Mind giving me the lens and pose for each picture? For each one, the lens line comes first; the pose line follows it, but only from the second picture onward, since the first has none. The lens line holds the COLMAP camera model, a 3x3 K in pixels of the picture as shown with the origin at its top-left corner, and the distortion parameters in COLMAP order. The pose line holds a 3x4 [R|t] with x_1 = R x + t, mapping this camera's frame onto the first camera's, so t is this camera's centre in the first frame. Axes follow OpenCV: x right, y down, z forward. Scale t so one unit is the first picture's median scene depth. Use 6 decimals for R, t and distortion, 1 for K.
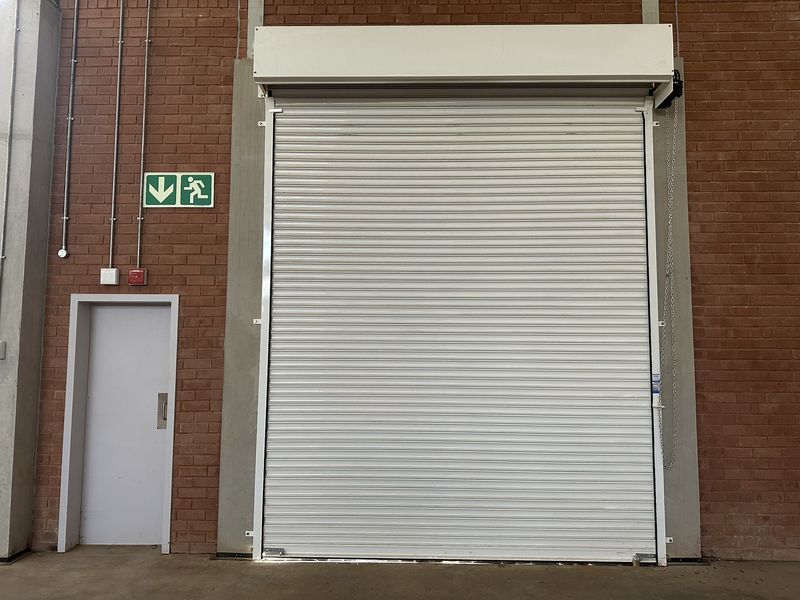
lens RADIAL K [[560.4, 0, 401.7], [0, 560.4, 302.7], [0, 0, 1]] dist [0.006028, -0.020426]
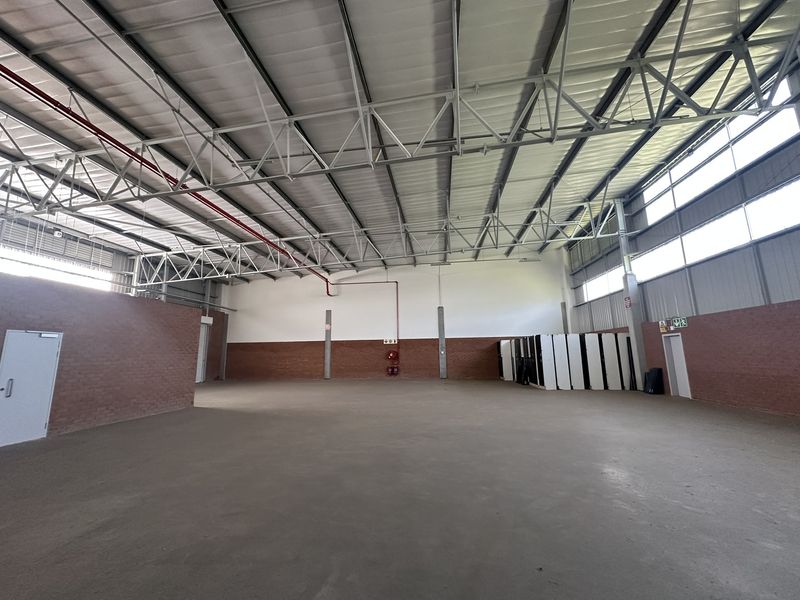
lens RADIAL K [[322.4, 0, 397.0], [0, 322.4, 299.5], [0, 0, 1]] dist [0.001579, -0.000753]
pose [[0.121358, 0.163992, 0.978968, -3.835919], [-0.052616, 0.985934, -0.158636, -0.134698], [-0.991213, -0.032257, 0.128280, -2.309898]]
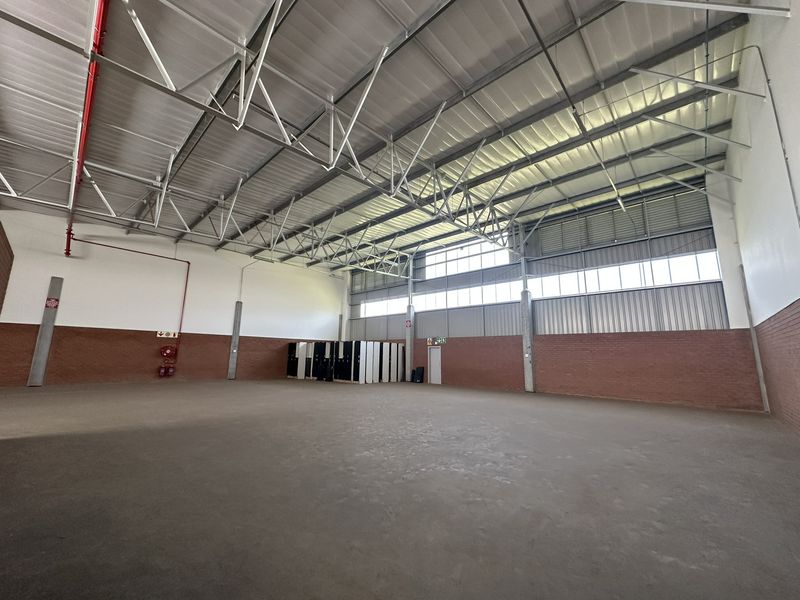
lens RADIAL K [[322.4, 0, 397.3], [0, 322.4, 299.1], [0, 0, 1]] dist [0.001579, -0.000753]
pose [[-0.743897, 0.101614, 0.660524, -3.594671], [-0.064394, 0.972875, -0.222188, -0.015924], [-0.665185, -0.207819, -0.717175, -0.664757]]
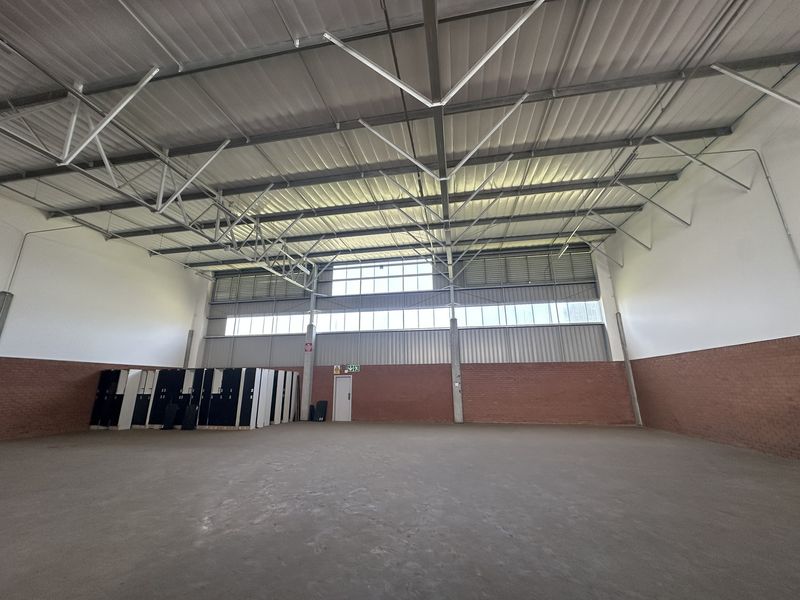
lens RADIAL K [[322.4, 0, 397.4], [0, 322.4, 298.1], [0, 0, 1]] dist [0.001579, -0.000753]
pose [[-0.987745, 0.043819, 0.149801, -2.298564], [-0.008645, 0.942947, -0.332830, -0.009160], [-0.155838, -0.330046, -0.931012, -0.649506]]
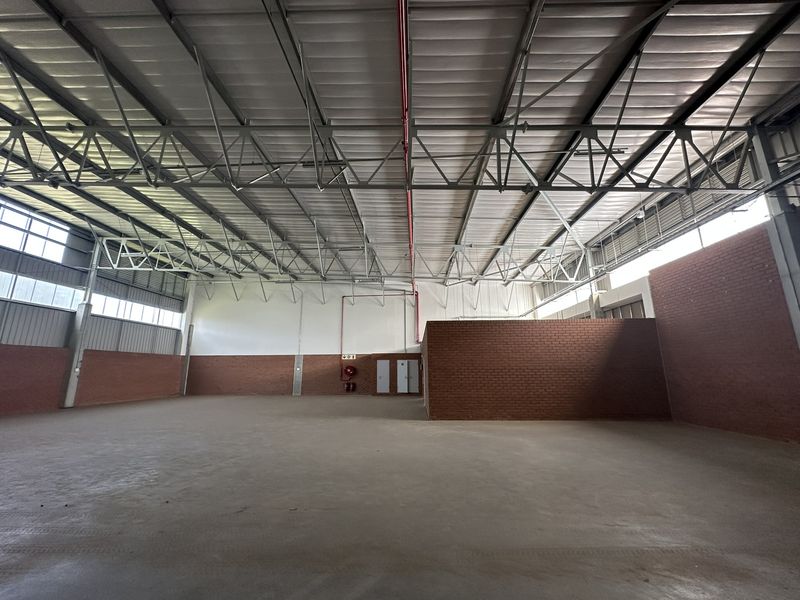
lens RADIAL K [[322.4, 0, 392.8], [0, 322.4, 299.4], [0, 0, 1]] dist [0.001579, -0.000753]
pose [[-0.046308, -0.215622, -0.975378, 0.732512], [0.076858, 0.972762, -0.218693, -0.011571], [0.995966, -0.085093, -0.028475, -0.742880]]
